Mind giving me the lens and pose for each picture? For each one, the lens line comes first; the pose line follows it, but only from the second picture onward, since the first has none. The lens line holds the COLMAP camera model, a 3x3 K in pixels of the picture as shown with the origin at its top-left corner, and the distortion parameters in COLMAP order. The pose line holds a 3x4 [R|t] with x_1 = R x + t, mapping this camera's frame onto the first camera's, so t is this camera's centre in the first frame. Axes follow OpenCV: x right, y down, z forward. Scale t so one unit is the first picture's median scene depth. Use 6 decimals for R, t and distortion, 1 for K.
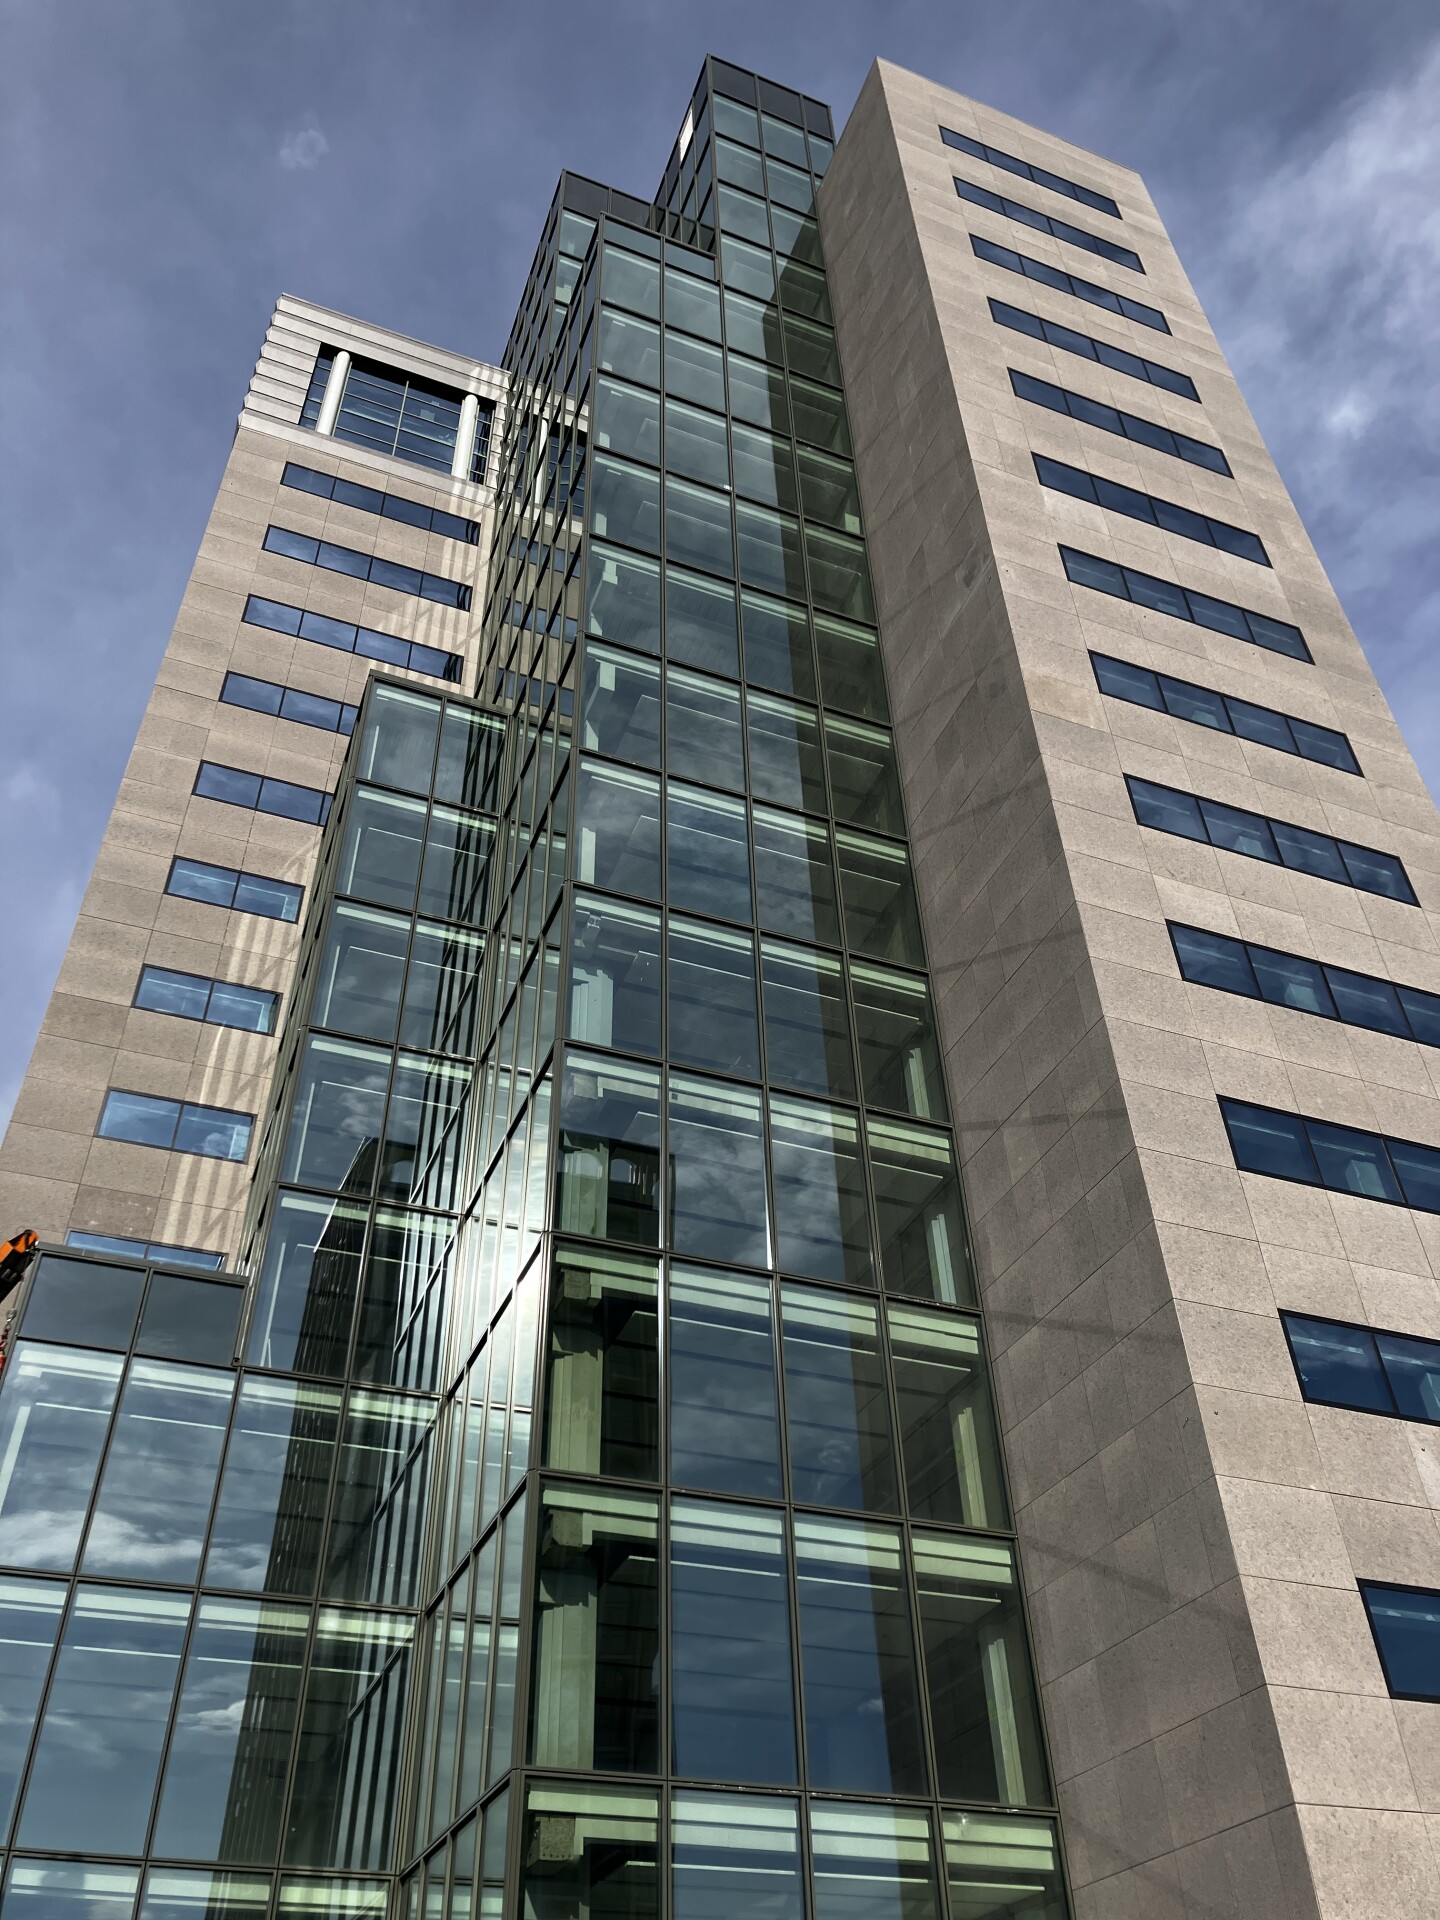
lens RADIAL K [[1570.8, 0, 718.9], [0, 1570.8, 961.6], [0, 0, 1]] dist [-0.001220, 0.000159]
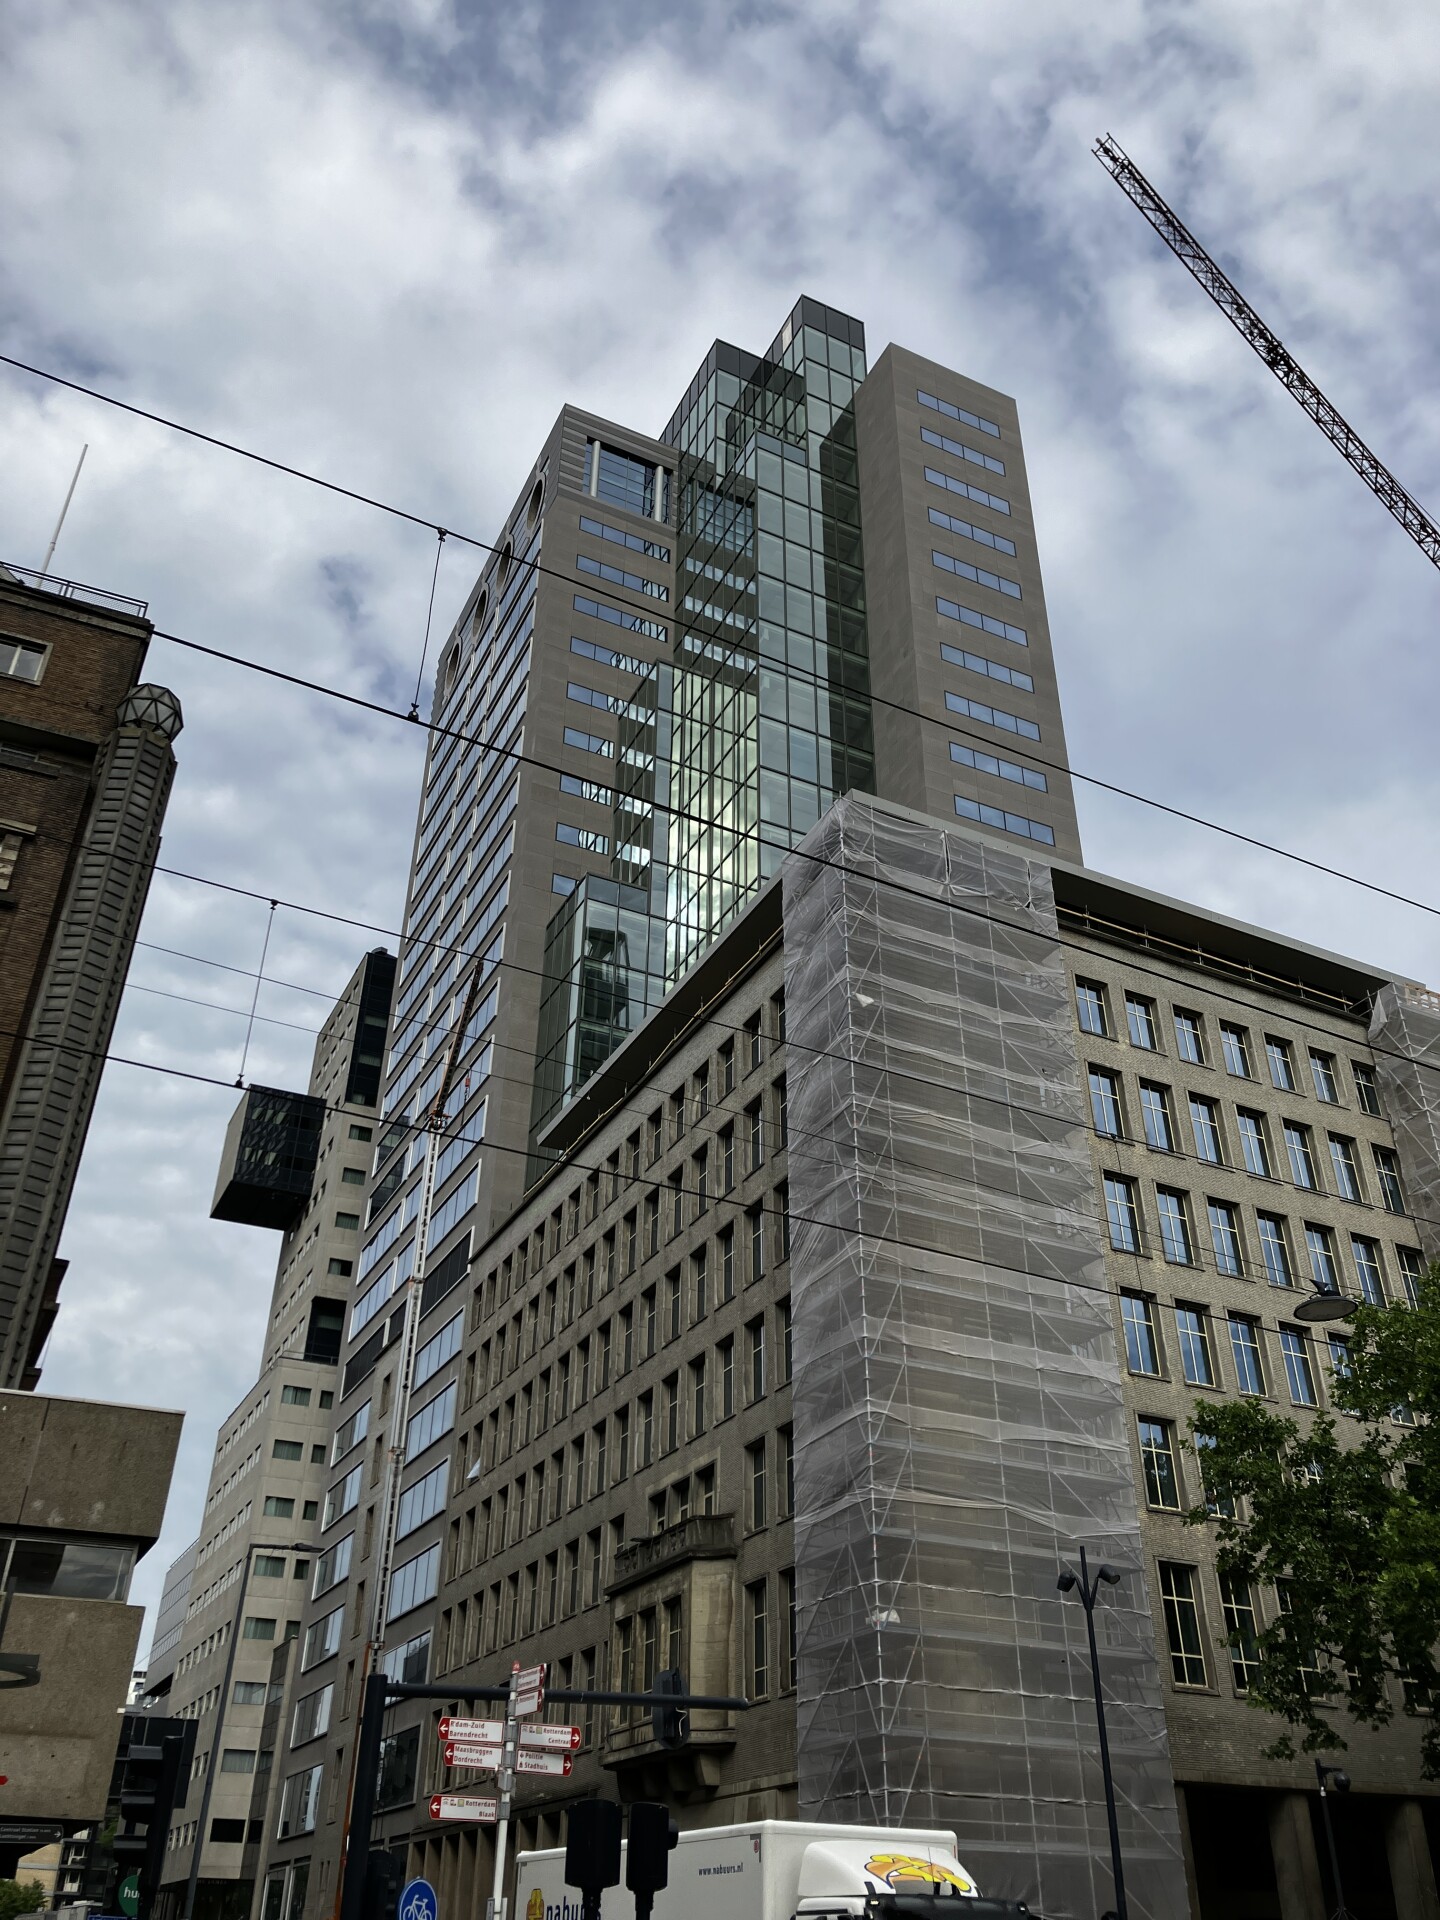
lens RADIAL K [[1570.8, 0, 721.4], [0, 1570.8, 958.0], [0, 0, 1]] dist [-0.001220, 0.000159]
pose [[0.996463, 0.066558, 0.051290, -0.206927], [-0.073481, 0.986299, 0.147699, -0.087957], [-0.040757, -0.150946, 0.987702, -1.383062]]
